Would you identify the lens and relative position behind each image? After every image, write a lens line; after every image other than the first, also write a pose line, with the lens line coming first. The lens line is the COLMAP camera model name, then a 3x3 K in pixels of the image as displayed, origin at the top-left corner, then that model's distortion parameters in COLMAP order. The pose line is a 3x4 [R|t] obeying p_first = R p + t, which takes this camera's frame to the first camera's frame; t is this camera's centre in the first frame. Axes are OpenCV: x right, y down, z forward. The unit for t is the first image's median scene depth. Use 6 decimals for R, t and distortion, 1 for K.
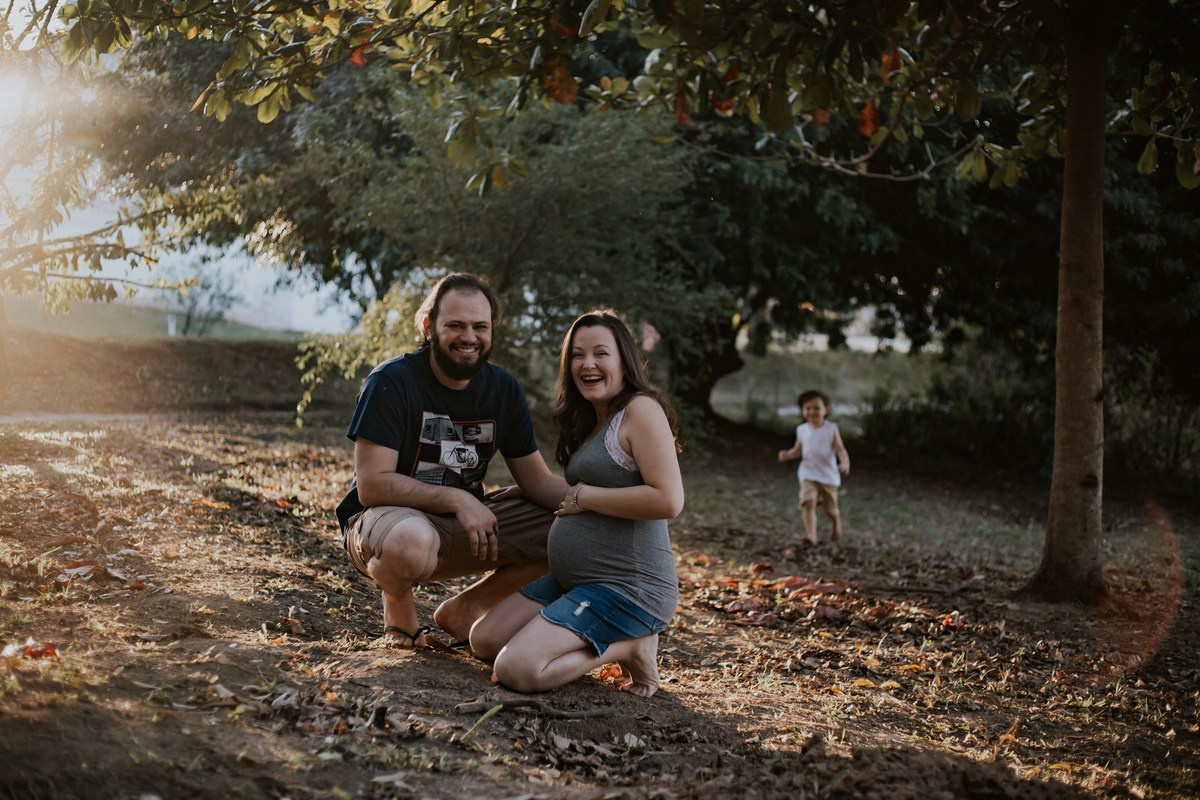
lens RADIAL K [[1751.5, 0, 604.3], [0, 1751.5, 407.8], [0, 0, 1]] dist [-0.119418, 0.000000]
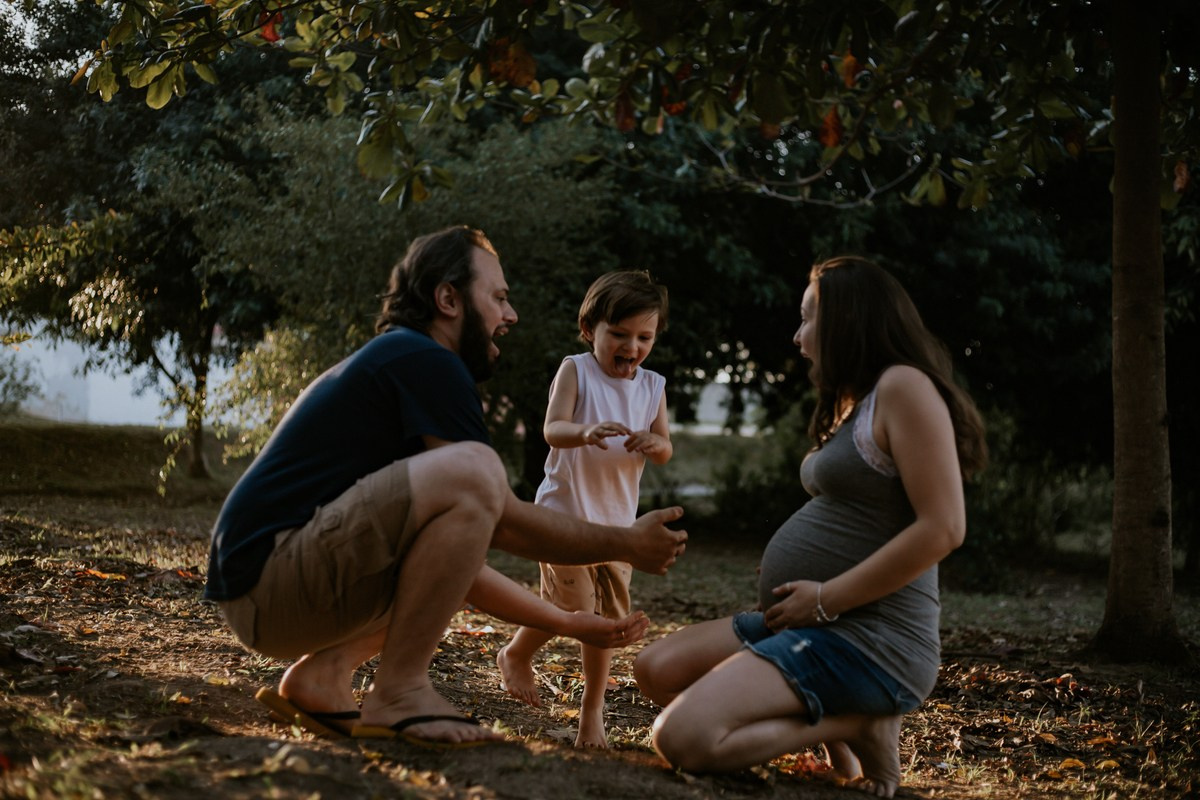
lens RADIAL K [[1751.5, 0, 598.6], [0, 1751.5, 406.8], [0, 0, 1]] dist [-0.119418, 0.000000]
pose [[0.992786, -0.016182, 0.118802, -0.077628], [0.022748, 0.998275, -0.054121, 0.022313], [-0.117721, 0.056433, 0.991442, 0.154313]]
